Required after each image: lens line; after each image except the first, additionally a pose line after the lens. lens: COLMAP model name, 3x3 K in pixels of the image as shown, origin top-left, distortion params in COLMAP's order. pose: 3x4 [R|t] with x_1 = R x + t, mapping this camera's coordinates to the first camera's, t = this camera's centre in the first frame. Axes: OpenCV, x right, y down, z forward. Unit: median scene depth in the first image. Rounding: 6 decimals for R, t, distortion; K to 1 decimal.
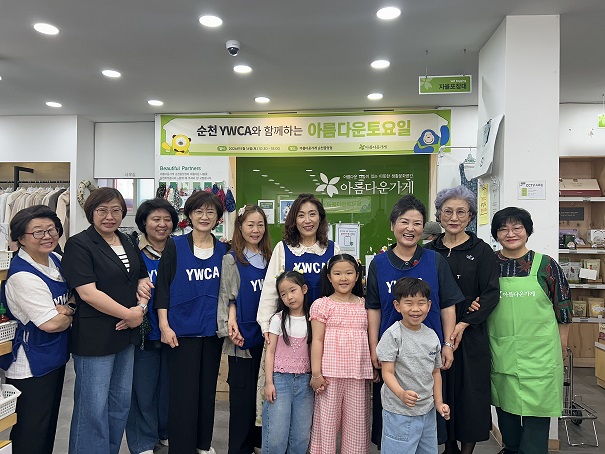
lens RADIAL K [[448.6, 0, 301.7], [0, 448.6, 229.0], [0, 0, 1]] dist [0.124502, -0.186233]
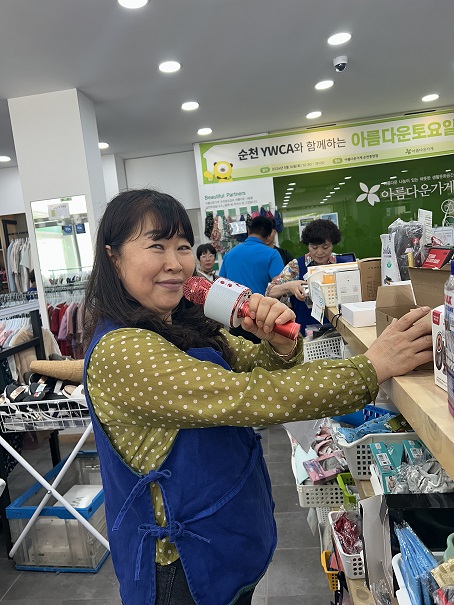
lens RADIAL K [[453.9, 0, 227.0], [0, 453.9, 302.5], [0, 0, 1]] dist [0.005433, -0.001139]
pose [[0.992076, -0.124704, 0.015320, -0.313108], [0.121977, 0.985186, 0.120537, -0.020891], [-0.030125, -0.117713, 0.992591, -0.030098]]
